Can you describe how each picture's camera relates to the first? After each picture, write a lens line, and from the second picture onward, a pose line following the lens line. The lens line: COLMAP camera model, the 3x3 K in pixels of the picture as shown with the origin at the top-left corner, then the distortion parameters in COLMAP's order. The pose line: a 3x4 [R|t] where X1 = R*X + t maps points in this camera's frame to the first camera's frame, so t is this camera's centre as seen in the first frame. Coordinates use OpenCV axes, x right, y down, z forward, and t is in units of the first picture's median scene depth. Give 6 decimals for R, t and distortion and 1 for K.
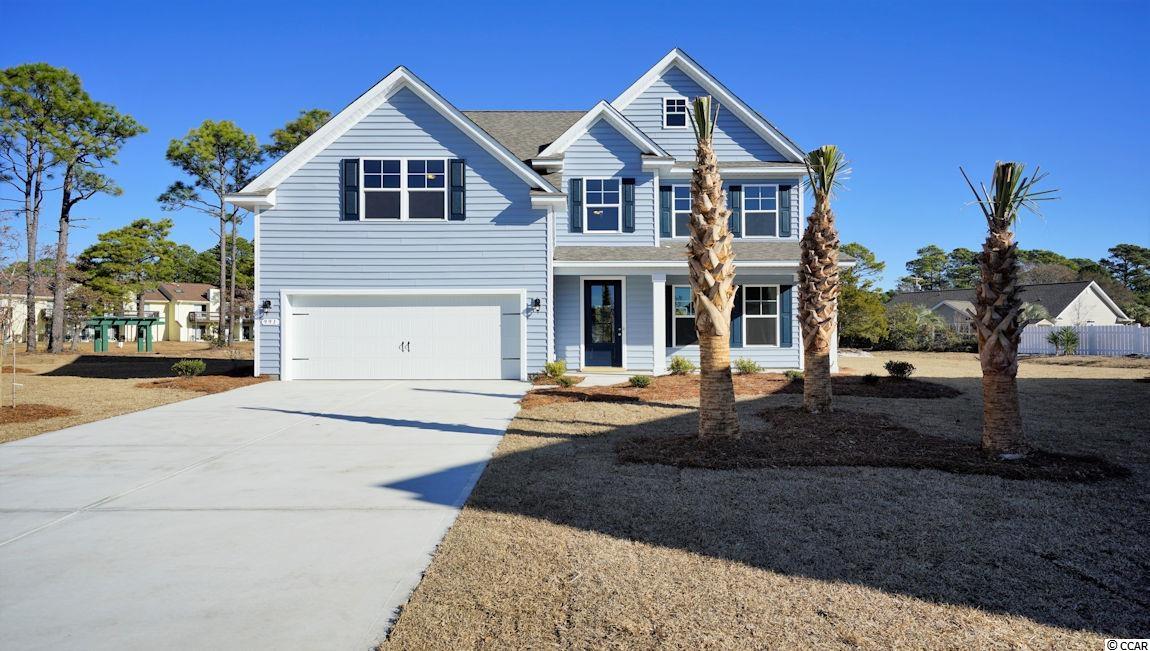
lens RADIAL K [[673.2, 0, 575.6], [0, 673.2, 325.7], [0, 0, 1]] dist [0.007658, 0.002706]
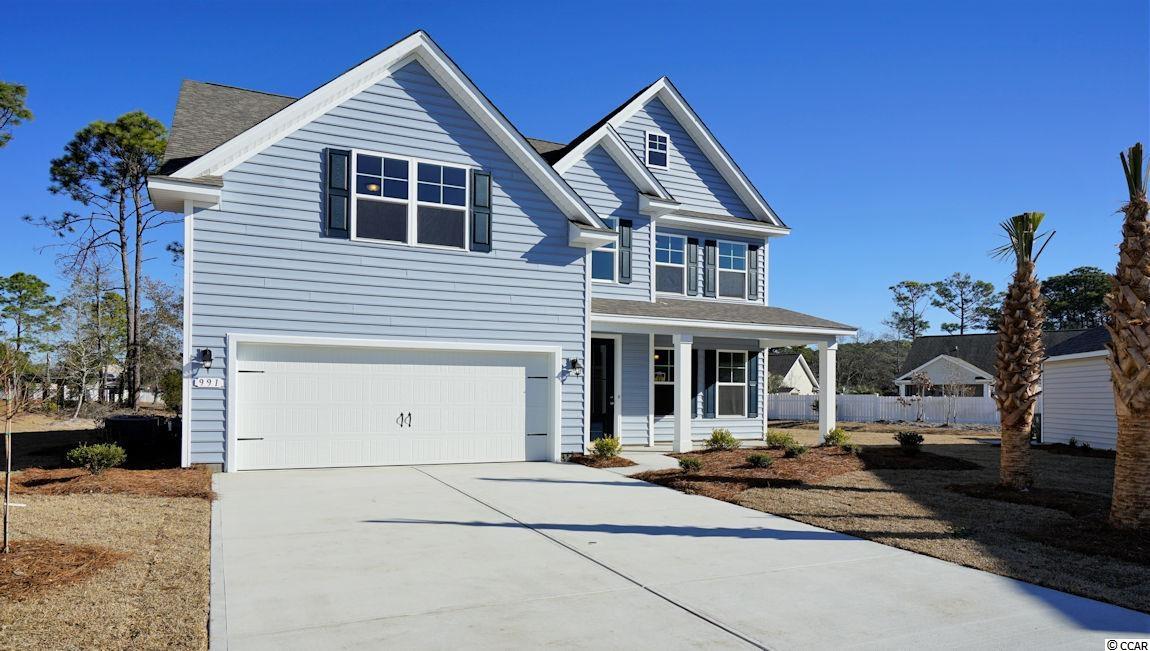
lens RADIAL K [[745.7, 0, 584.6], [0, 745.7, 390.3], [0, 0, 1]] dist [0.007698, 0.000110]
pose [[0.906580, 0.012864, 0.421838, -0.418124], [-0.014030, 0.999902, -0.000339, -0.002914], [-0.421801, -0.005611, 0.906671, 0.192544]]
